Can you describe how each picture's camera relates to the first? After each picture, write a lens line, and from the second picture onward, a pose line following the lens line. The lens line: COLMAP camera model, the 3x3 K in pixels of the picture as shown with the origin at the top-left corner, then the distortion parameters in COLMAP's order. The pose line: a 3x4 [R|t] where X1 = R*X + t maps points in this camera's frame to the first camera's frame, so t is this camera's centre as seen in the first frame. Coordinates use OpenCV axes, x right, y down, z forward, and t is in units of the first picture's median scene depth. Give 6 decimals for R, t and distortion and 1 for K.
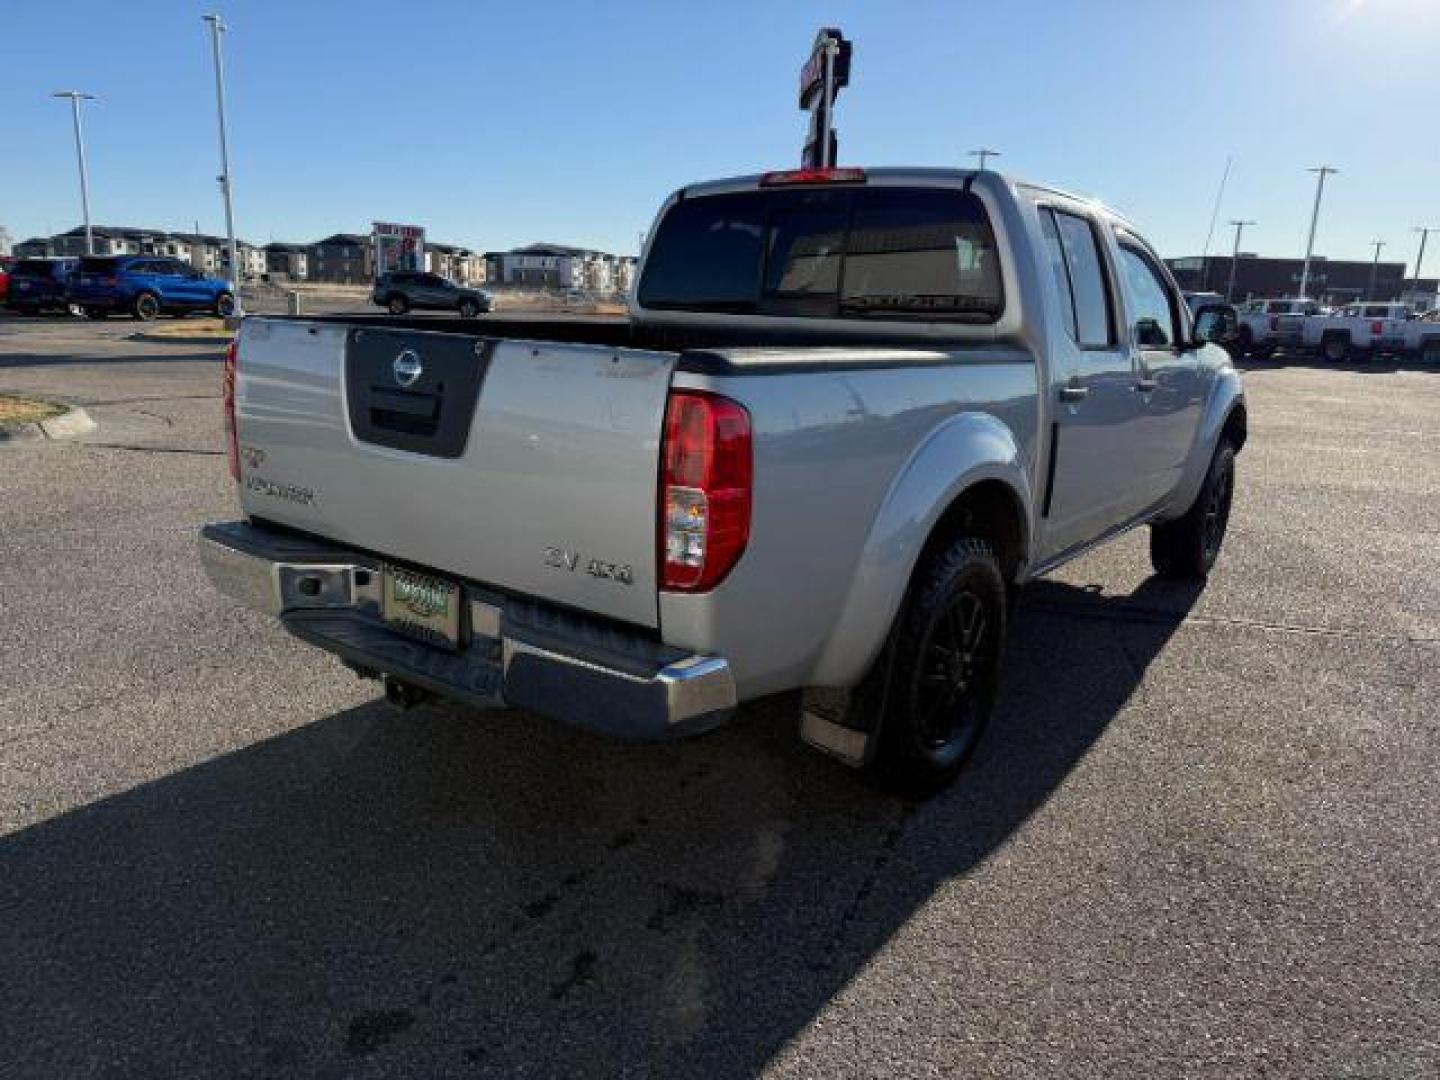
lens RADIAL K [[973.7, 0, 720.5], [0, 973.7, 493.1], [0, 0, 1]] dist [-0.006483, -0.000816]
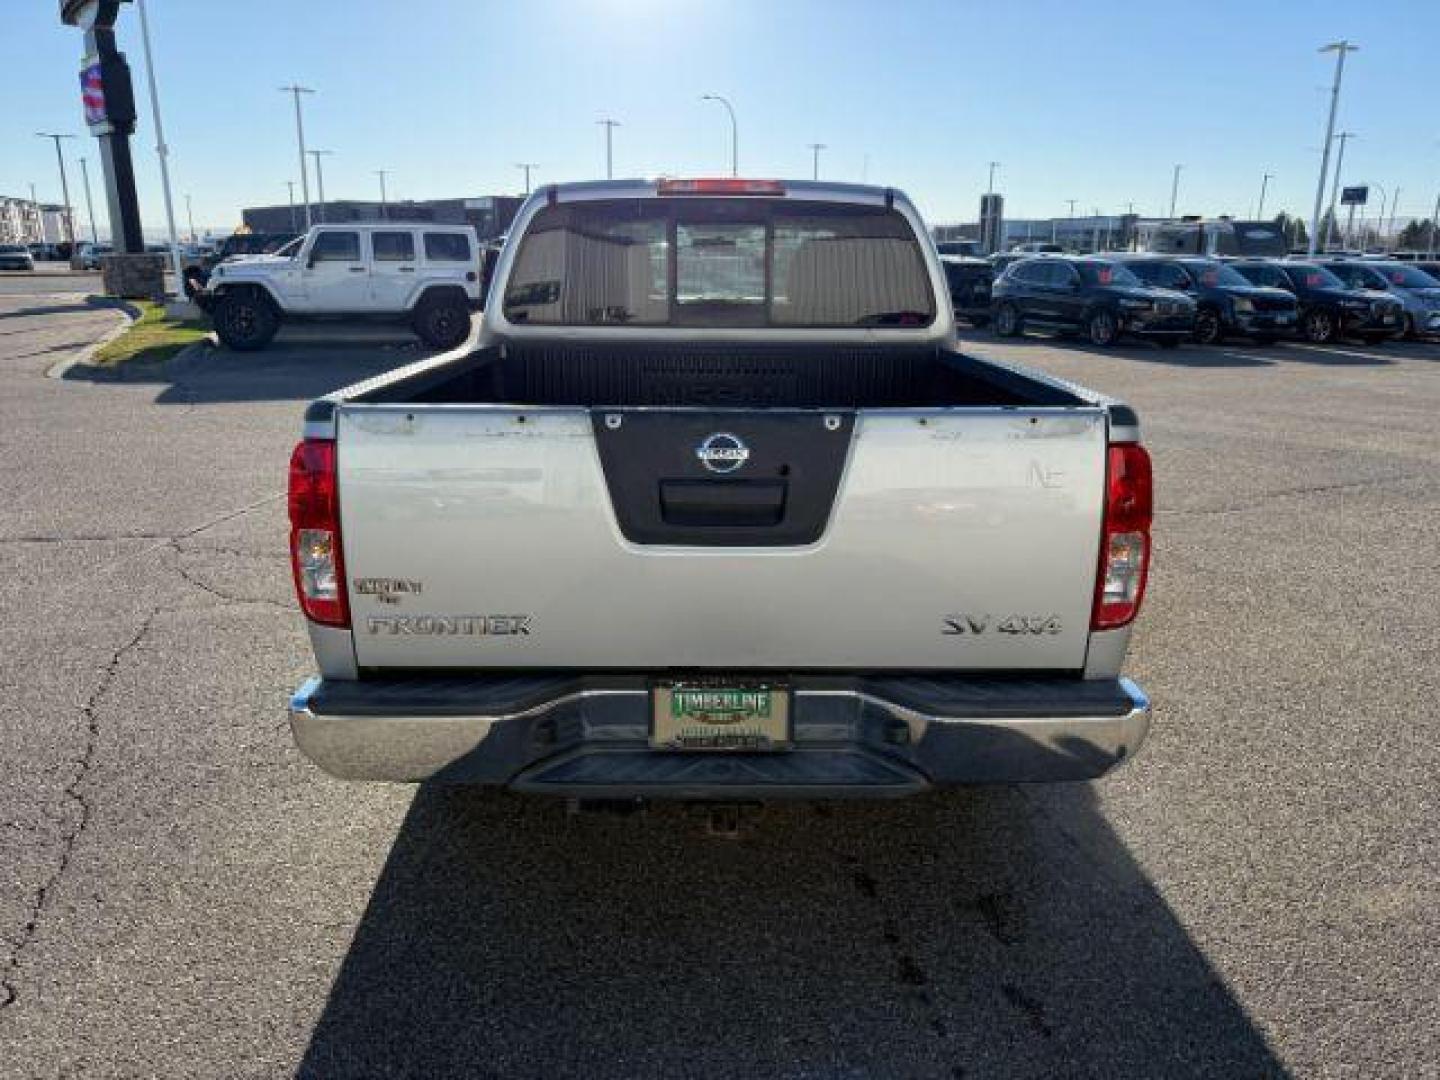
lens RADIAL K [[952.0, 0, 720.0], [0, 952.0, 540.0], [0, 0, 1]] dist [0.143245, -0.151041]
pose [[0.808407, -0.189152, 0.557405, -0.789180], [0.138731, 0.981511, 0.131867, -0.160335], [-0.572042, -0.029273, 0.819702, 0.293376]]
